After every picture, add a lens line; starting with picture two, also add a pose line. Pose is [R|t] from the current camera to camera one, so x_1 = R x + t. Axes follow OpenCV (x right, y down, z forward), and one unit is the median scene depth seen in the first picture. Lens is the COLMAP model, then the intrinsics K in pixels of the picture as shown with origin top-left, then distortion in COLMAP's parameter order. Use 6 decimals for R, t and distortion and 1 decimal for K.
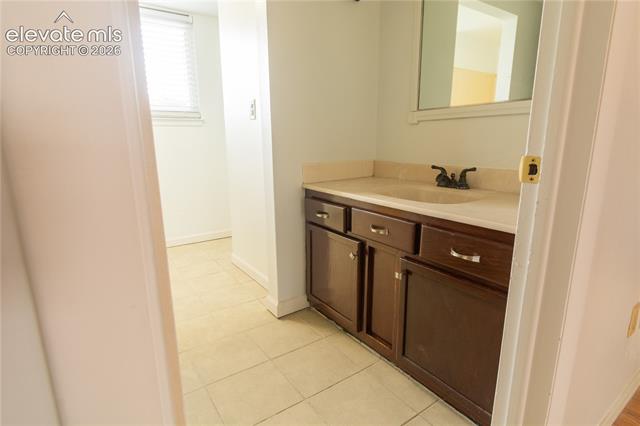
lens RADIAL K [[340.3, 0, 321.7], [0, 340.3, 213.3], [0, 0, 1]] dist [0.003894, -0.006580]
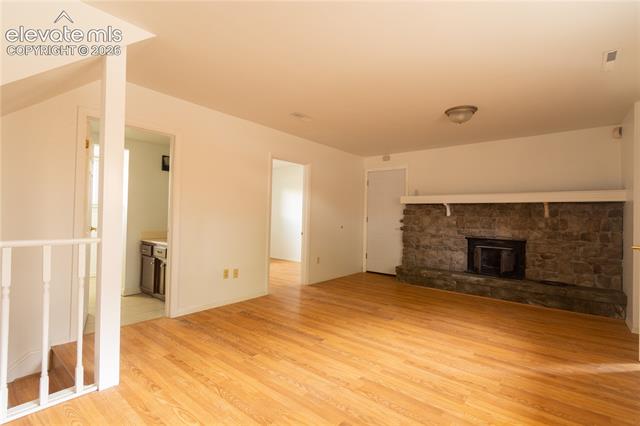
lens RADIAL K [[298.5, 0, 323.0], [0, 298.5, 211.1], [0, 0, 1]] dist [-0.000426, -0.000837]
pose [[0.959701, 0.030528, 0.279359, 0.622632], [0.035349, 0.973072, -0.227775, 0.265962], [-0.278789, 0.228471, 0.932779, -1.500695]]
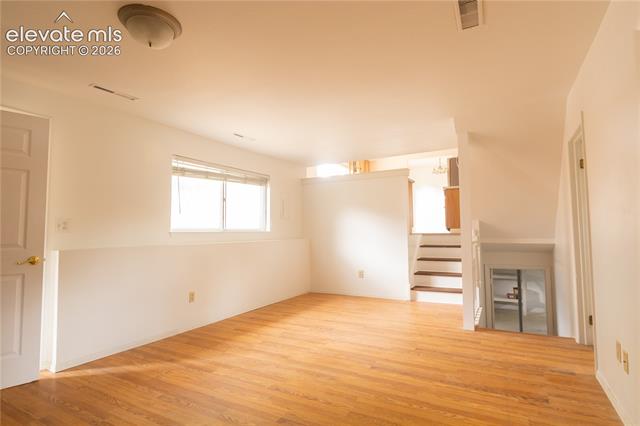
lens RADIAL K [[340.3, 0, 320.2], [0, 340.3, 211.3], [0, 0, 1]] dist [0.003894, -0.006580]
pose [[-0.899160, -0.009357, -0.437520, 1.904107], [-0.078812, 0.986887, 0.140862, -0.320759], [0.430465, 0.161139, -0.888107, 1.107745]]
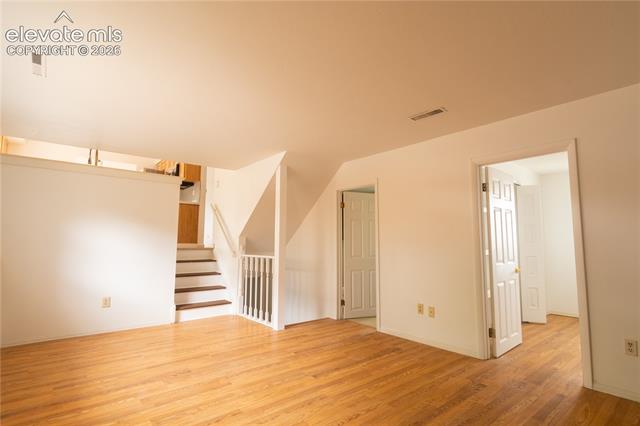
lens RADIAL K [[323.2, 0, 324.8], [0, 323.2, 210.7], [0, 0, 1]] dist [0.000771, -0.000023]
pose [[0.096331, -0.098348, -0.990479, 2.584485], [-0.222568, 0.967781, -0.117741, -0.027054], [0.970146, 0.231791, 0.071339, -0.240919]]
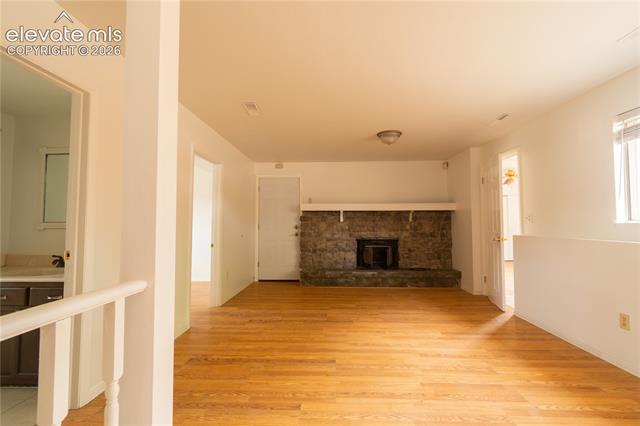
lens RADIAL K [[280.4, 0, 323.8], [0, 280.4, 211.9], [0, 0, 1]] dist [0.003058, -0.000859]
pose [[0.598241, 0.040314, 0.800301, 0.003758], [0.172701, 0.968776, -0.177899, 0.122164], [-0.782484, 0.244640, 0.572599, -0.836533]]
